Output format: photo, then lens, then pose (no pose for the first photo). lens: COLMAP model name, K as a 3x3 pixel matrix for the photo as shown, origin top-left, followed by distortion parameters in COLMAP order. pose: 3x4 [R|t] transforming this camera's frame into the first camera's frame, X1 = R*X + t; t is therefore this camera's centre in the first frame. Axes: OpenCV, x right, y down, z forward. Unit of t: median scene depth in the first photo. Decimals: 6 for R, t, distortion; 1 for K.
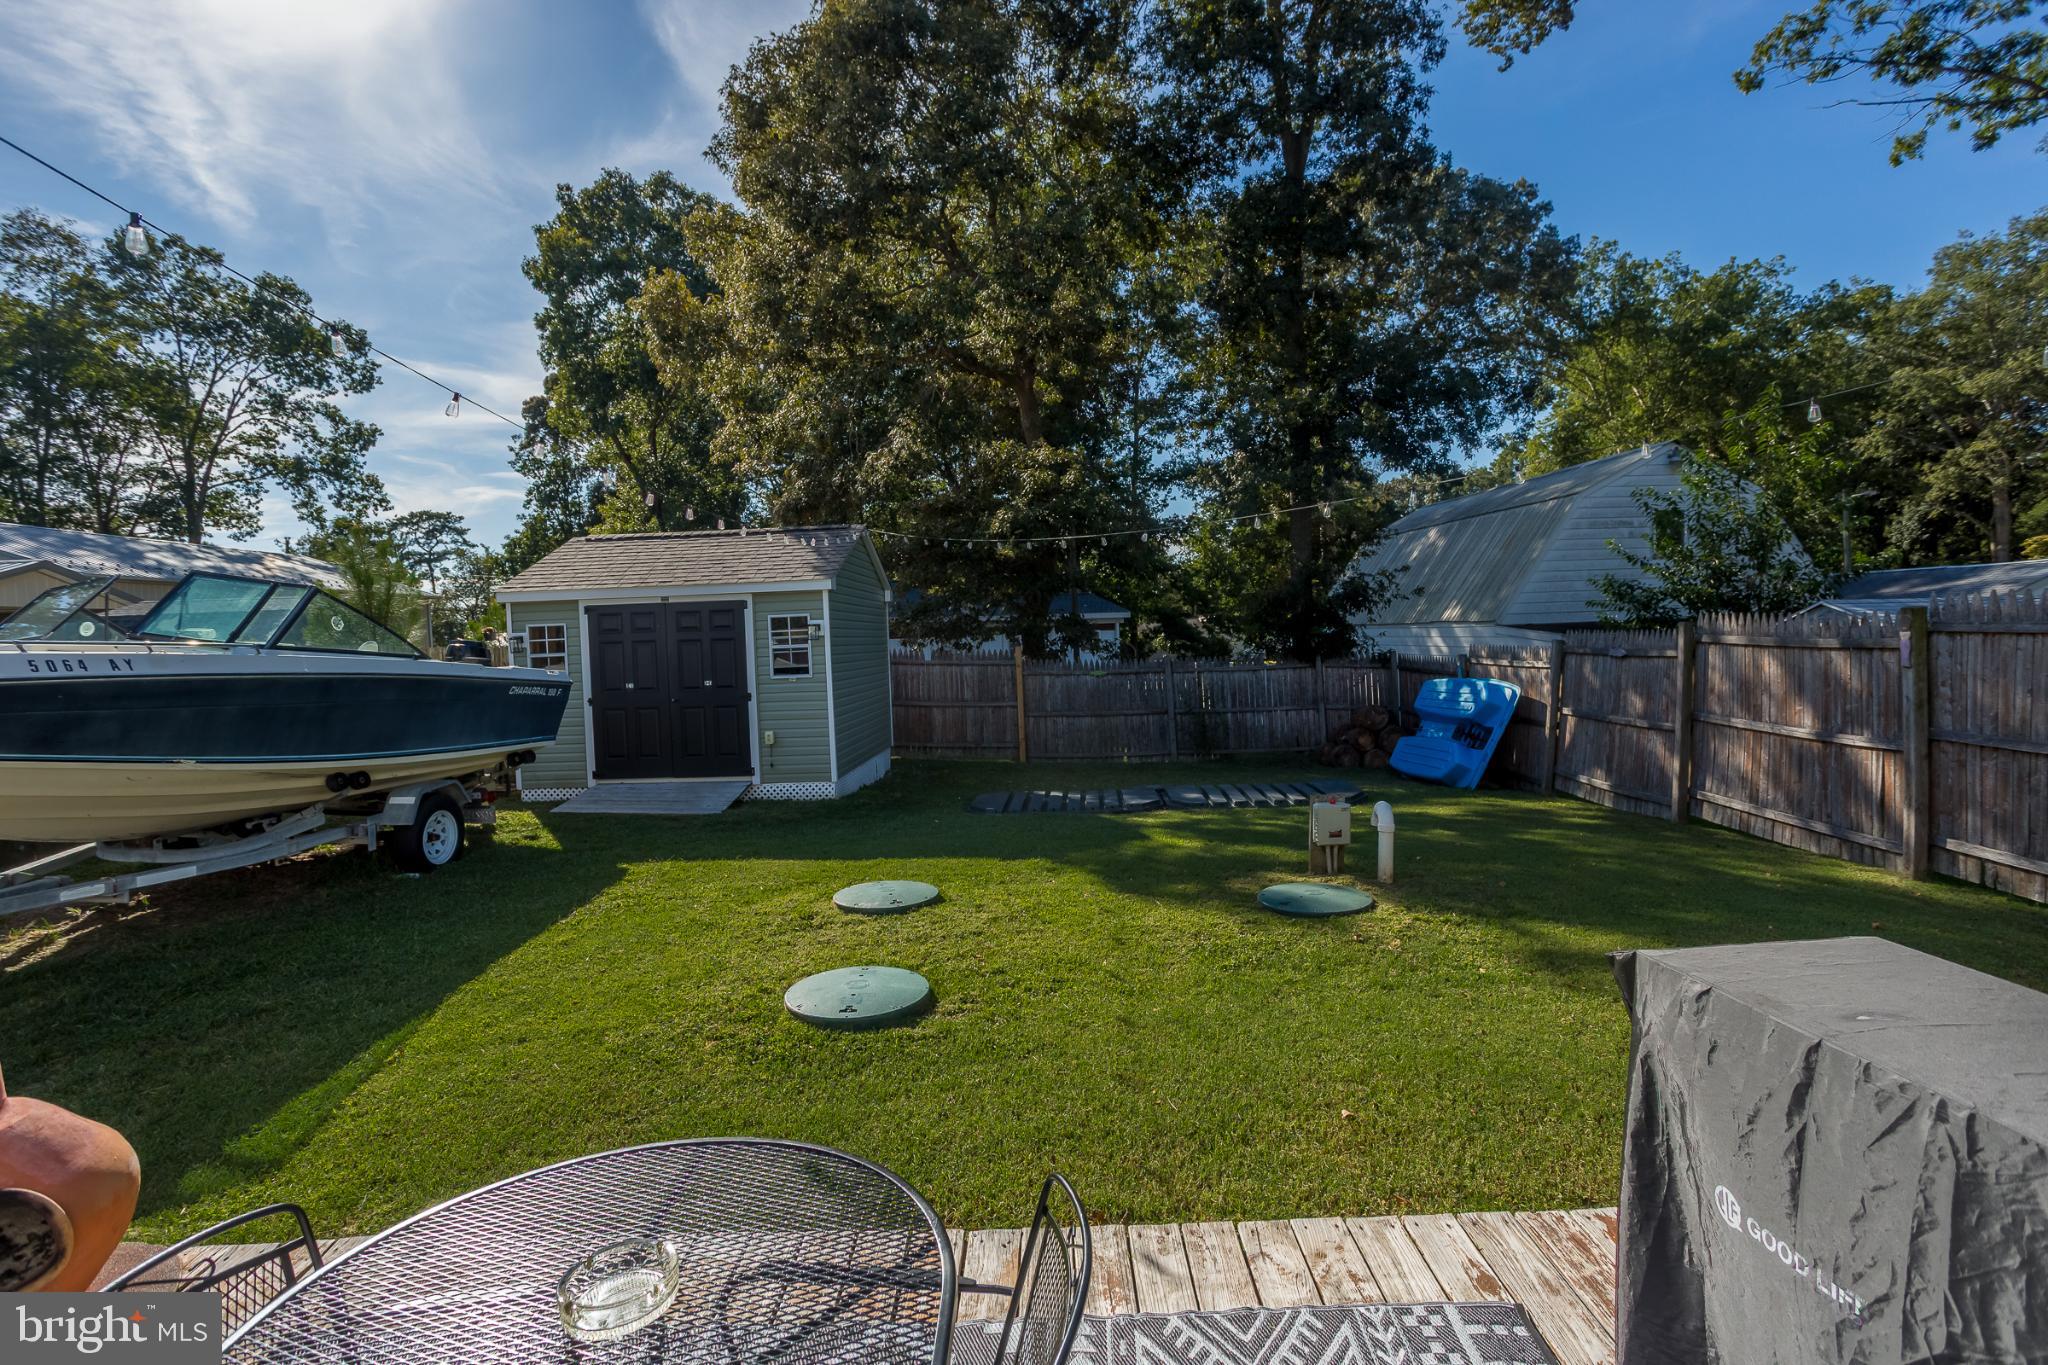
lens RADIAL K [[987.4, 0, 1015.3], [0, 987.4, 660.2], [0, 0, 1]] dist [-0.000433, 0.001784]
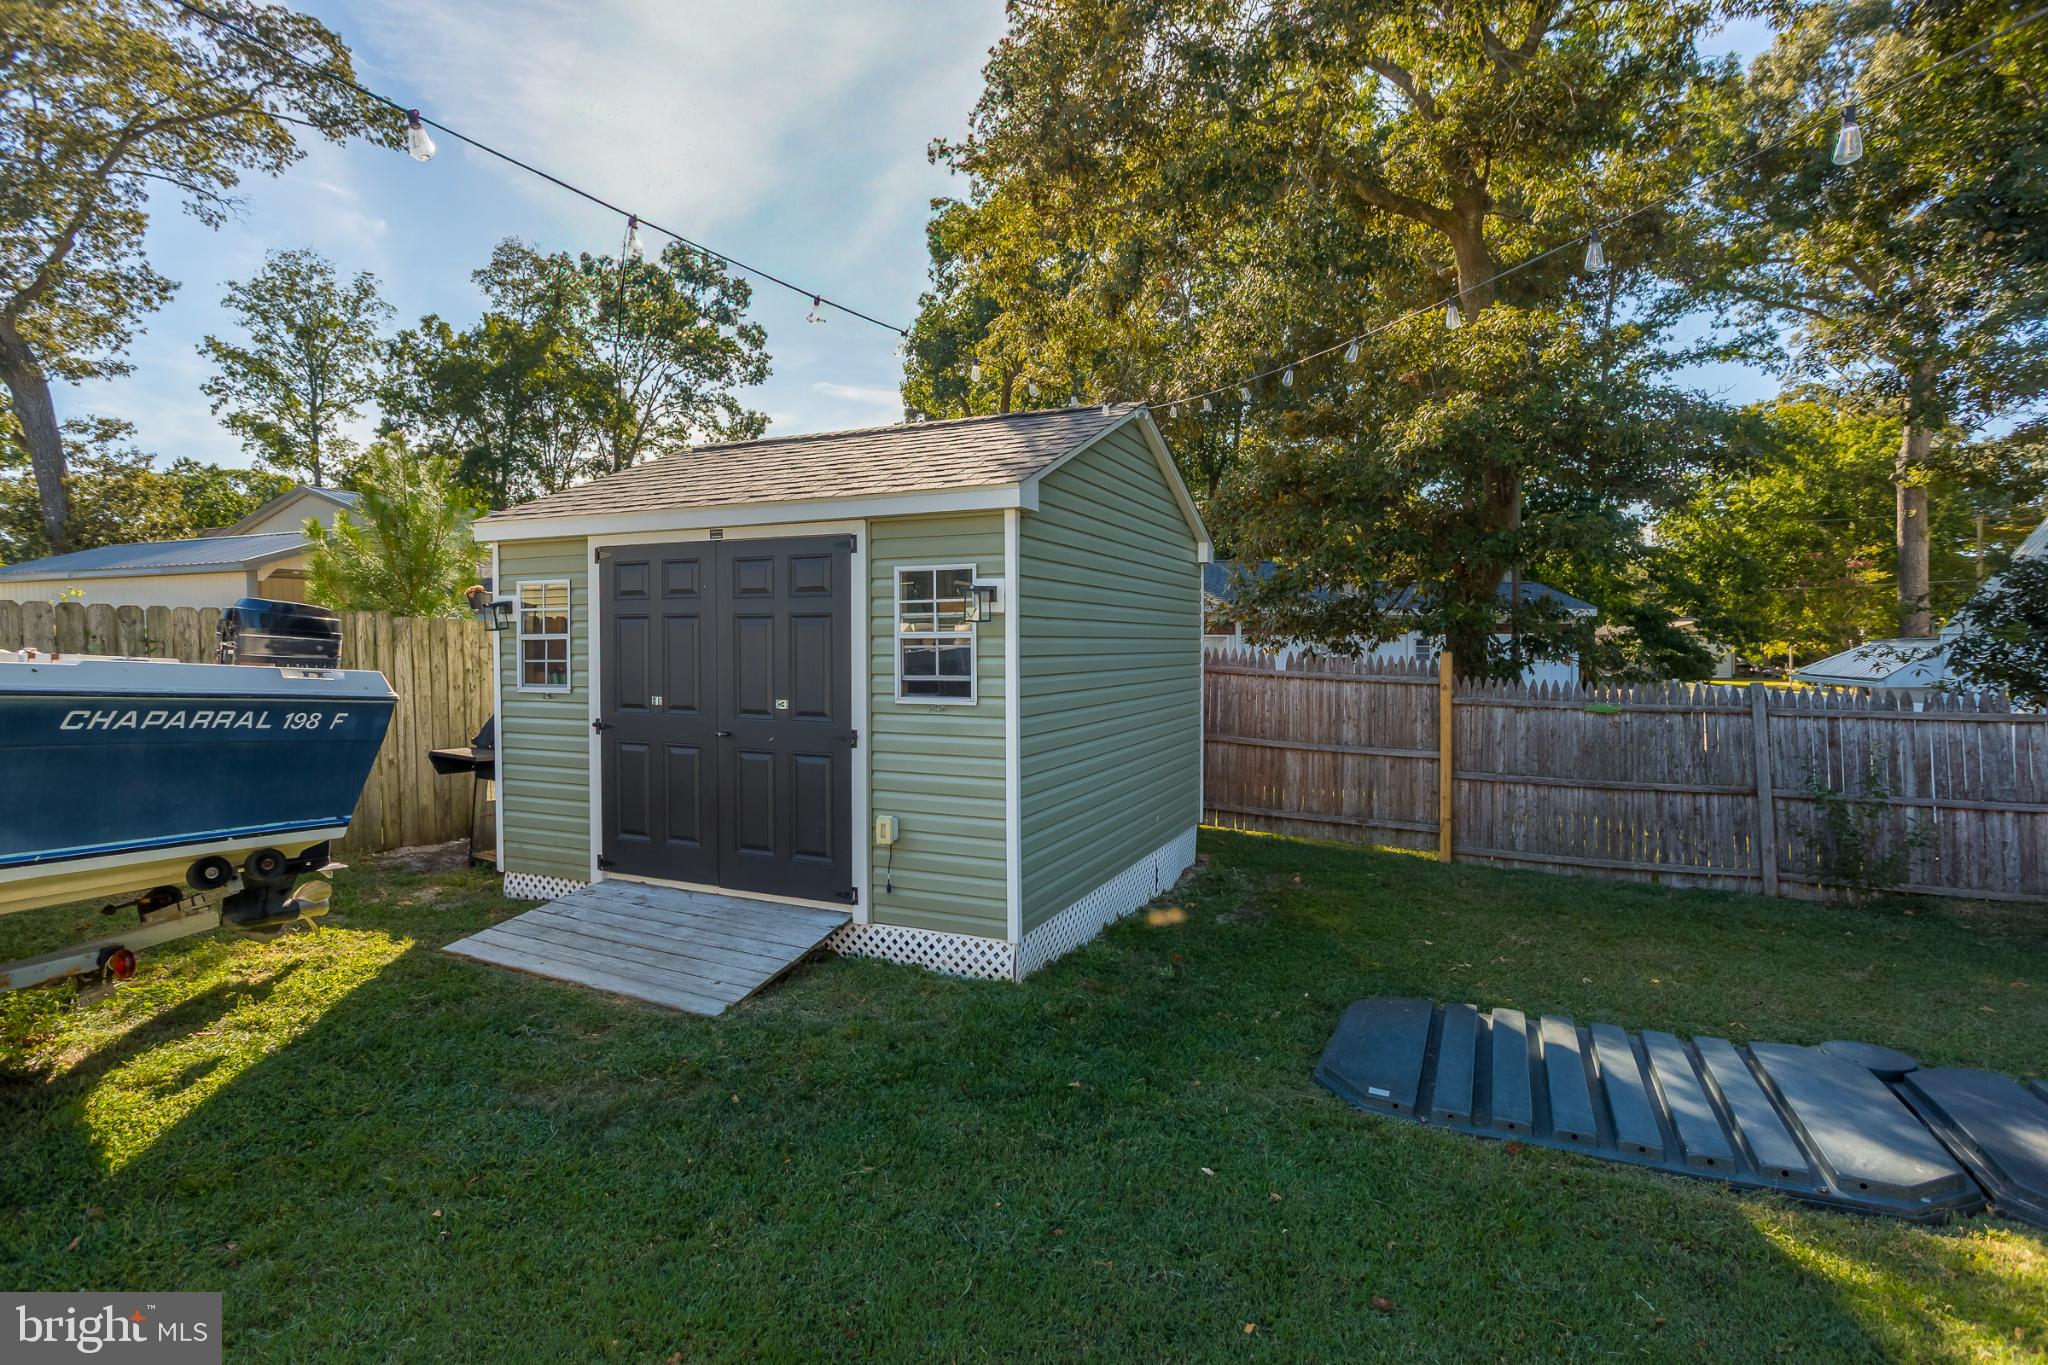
lens RADIAL K [[987.4, 0, 1015.3], [0, 987.4, 660.2], [0, 0, 1]] dist [-0.000433, 0.001784]
pose [[0.927156, 0.042662, -0.372240, -0.012474], [-0.040990, 0.999083, 0.012408, -0.005461], [0.372428, 0.003754, 0.928054, 0.333203]]
